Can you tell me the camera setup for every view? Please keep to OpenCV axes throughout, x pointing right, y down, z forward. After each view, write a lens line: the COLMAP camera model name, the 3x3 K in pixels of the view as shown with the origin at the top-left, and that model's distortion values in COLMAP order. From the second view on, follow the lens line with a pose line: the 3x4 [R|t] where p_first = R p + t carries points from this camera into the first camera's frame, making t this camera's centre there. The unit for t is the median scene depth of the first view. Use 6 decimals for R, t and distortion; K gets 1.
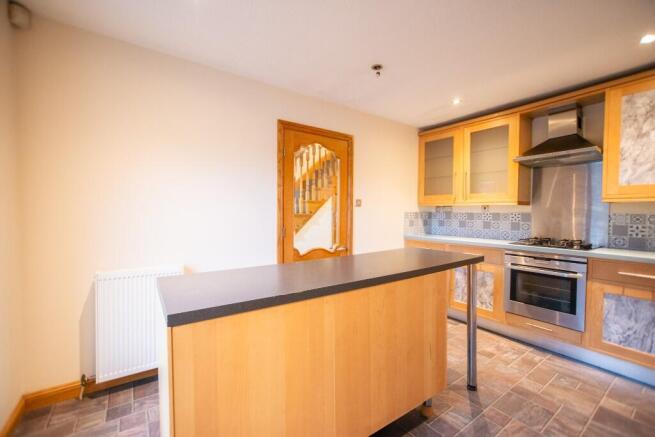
lens RADIAL K [[280.6, 0, 327.9], [0, 280.6, 220.5], [0, 0, 1]] dist [-0.004070, 0.000405]
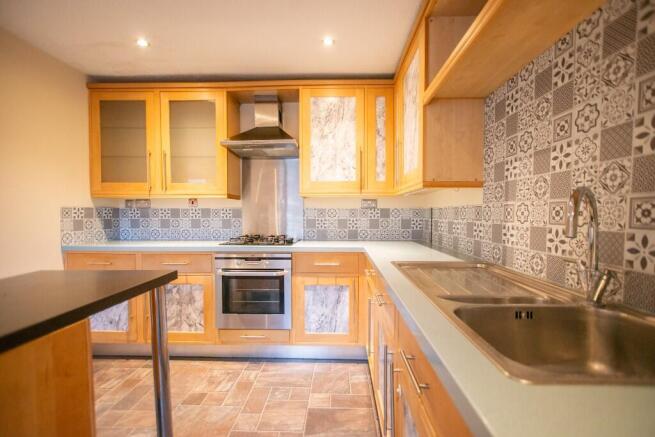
lens RADIAL K [[280.6, 0, 327.9], [0, 280.6, 220.5], [0, 0, 1]] dist [-0.004070, 0.000405]
pose [[0.610267, -0.024437, 0.791819, 0.199515], [0.029918, 0.999522, 0.007788, 0.014816], [-0.791631, 0.018936, 0.610706, 0.255745]]
